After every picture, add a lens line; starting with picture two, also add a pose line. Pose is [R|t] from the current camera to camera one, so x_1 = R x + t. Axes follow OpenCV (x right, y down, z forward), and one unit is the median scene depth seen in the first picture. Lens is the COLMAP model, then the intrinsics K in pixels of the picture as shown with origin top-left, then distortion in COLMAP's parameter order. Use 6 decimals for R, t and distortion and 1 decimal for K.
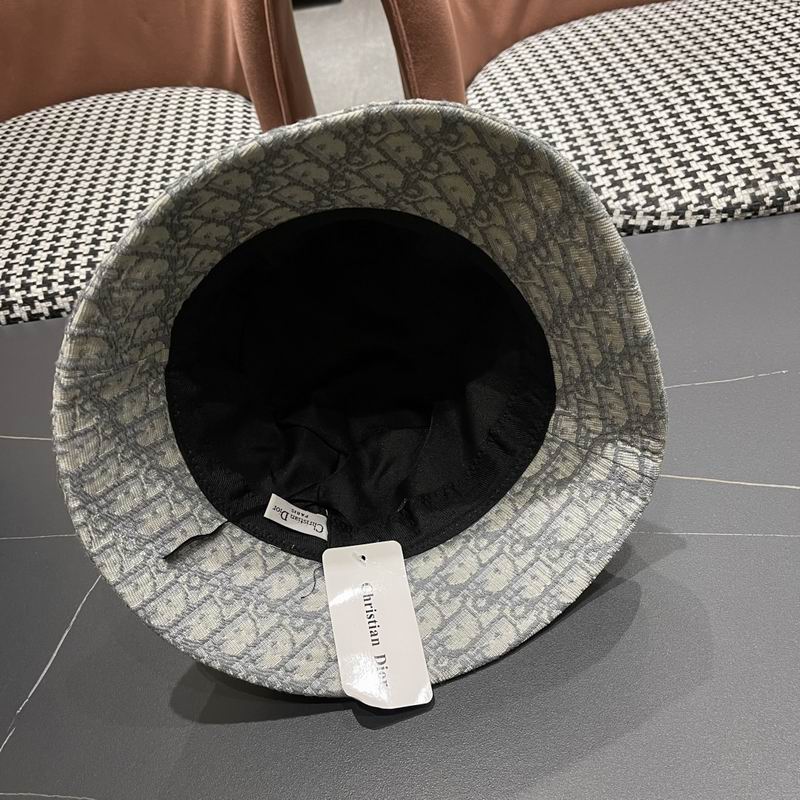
lens RADIAL K [[862.0, 0, 399.8], [0, 862.0, 411.2], [0, 0, 1]] dist [0.013726, 0.000000]
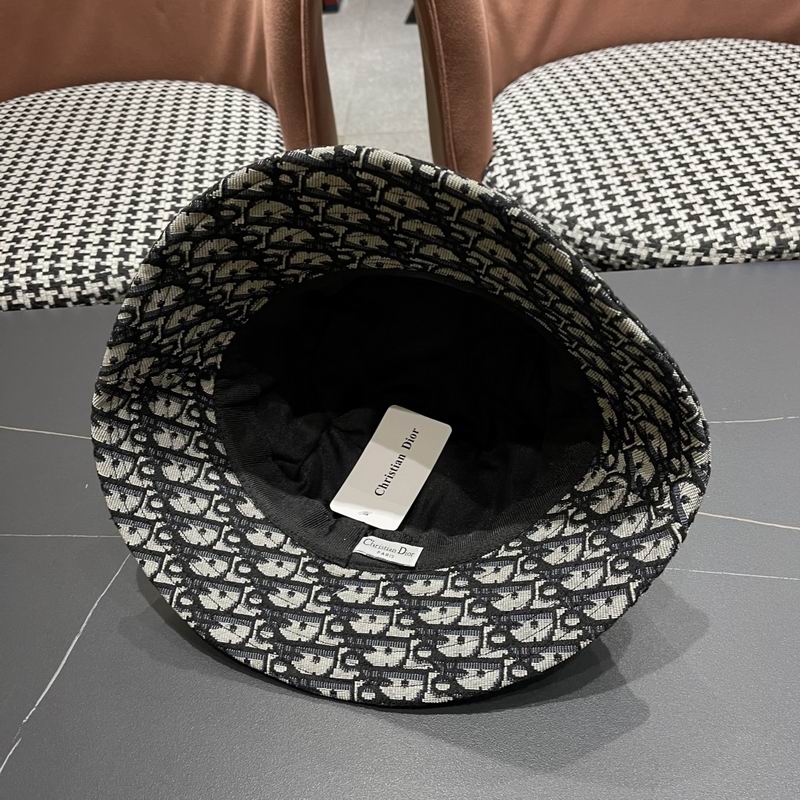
lens RADIAL K [[862.0, 0, 398.5], [0, 862.0, 411.4], [0, 0, 1]] dist [0.013726, 0.000000]
pose [[0.996248, 0.068051, 0.053461, -0.064730], [-0.067220, 0.997590, -0.017188, -0.000924], [-0.054502, 0.013530, 0.998422, 0.017297]]
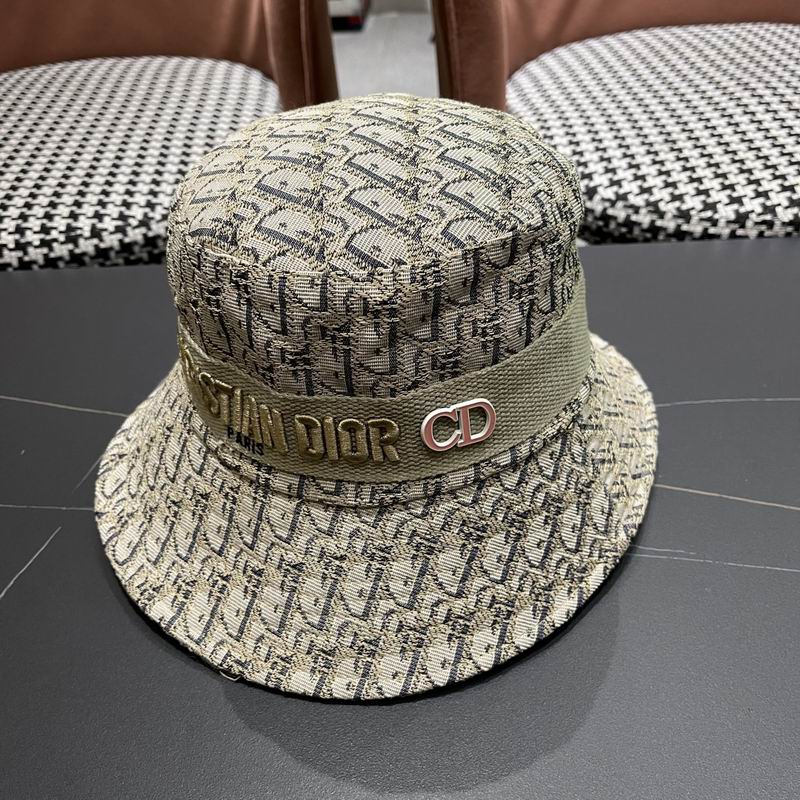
lens RADIAL K [[862.0, 0, 398.8], [0, 862.0, 402.0], [0, 0, 1]] dist [0.013726, 0.000000]
pose [[0.994722, 0.099035, 0.026848, -0.030440], [-0.096962, 0.992835, -0.069840, 0.048327], [-0.033572, 0.066868, 0.997197, 0.118218]]
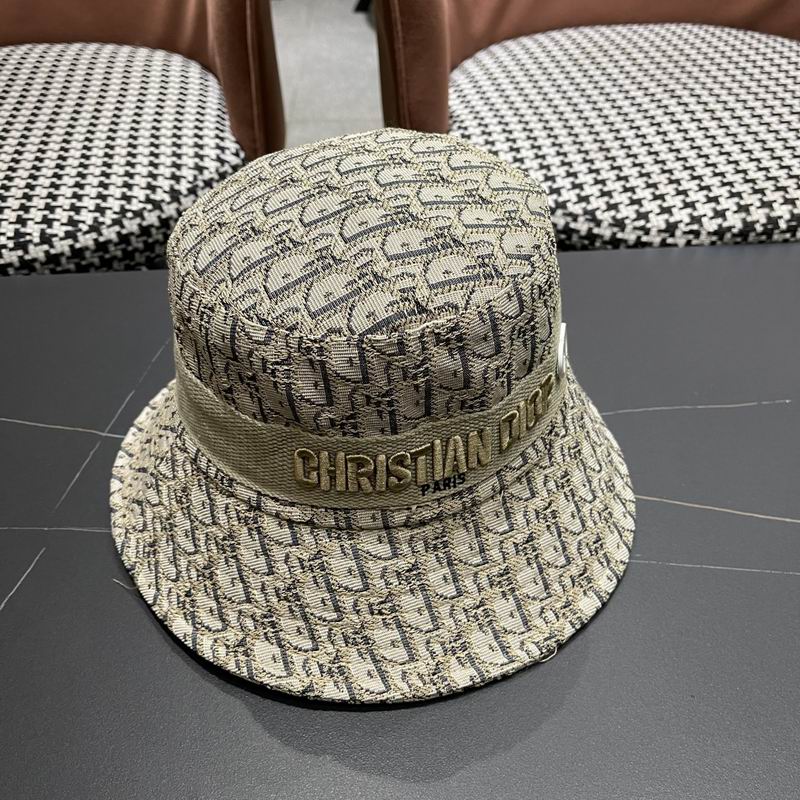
lens RADIAL K [[862.0, 0, 403.3], [0, 862.0, 407.6], [0, 0, 1]] dist [0.013726, 0.000000]
pose [[0.988893, 0.078103, 0.126454, -0.068695], [-0.075178, 0.996784, -0.027747, 0.014269], [-0.128214, 0.017932, 0.991584, 0.080022]]
